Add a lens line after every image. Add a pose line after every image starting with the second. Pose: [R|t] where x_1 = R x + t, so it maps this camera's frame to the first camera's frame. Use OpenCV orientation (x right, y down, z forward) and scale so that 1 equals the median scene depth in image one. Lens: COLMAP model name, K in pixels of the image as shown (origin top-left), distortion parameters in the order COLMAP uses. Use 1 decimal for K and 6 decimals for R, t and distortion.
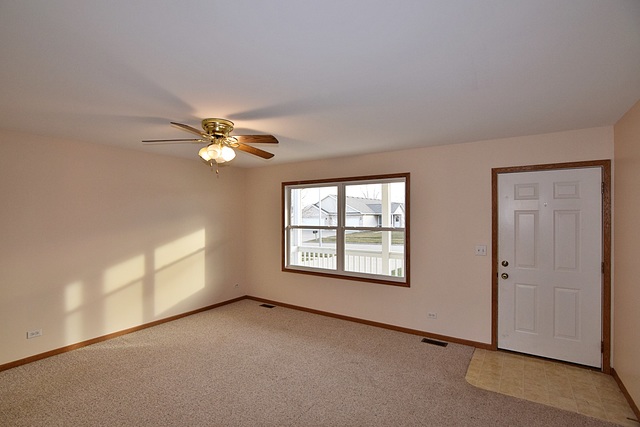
lens RADIAL K [[311.6, 0, 322.3], [0, 311.6, 216.9], [0, 0, 1]] dist [0.001524, 0.000124]
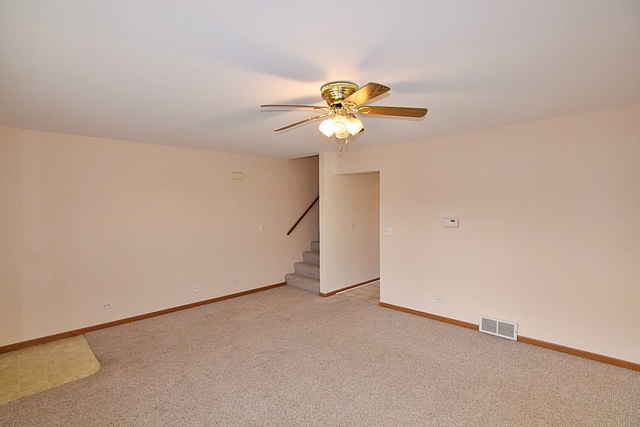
lens RADIAL K [[311.3, 0, 316.6], [0, 311.3, 214.9], [0, 0, 1]] dist [-0.018545, 0.001185]
pose [[-0.980529, -0.008397, 0.196195, -0.289165], [-0.004203, 0.999754, 0.021781, 0.002548], [-0.196330, 0.020533, -0.980323, 1.254397]]
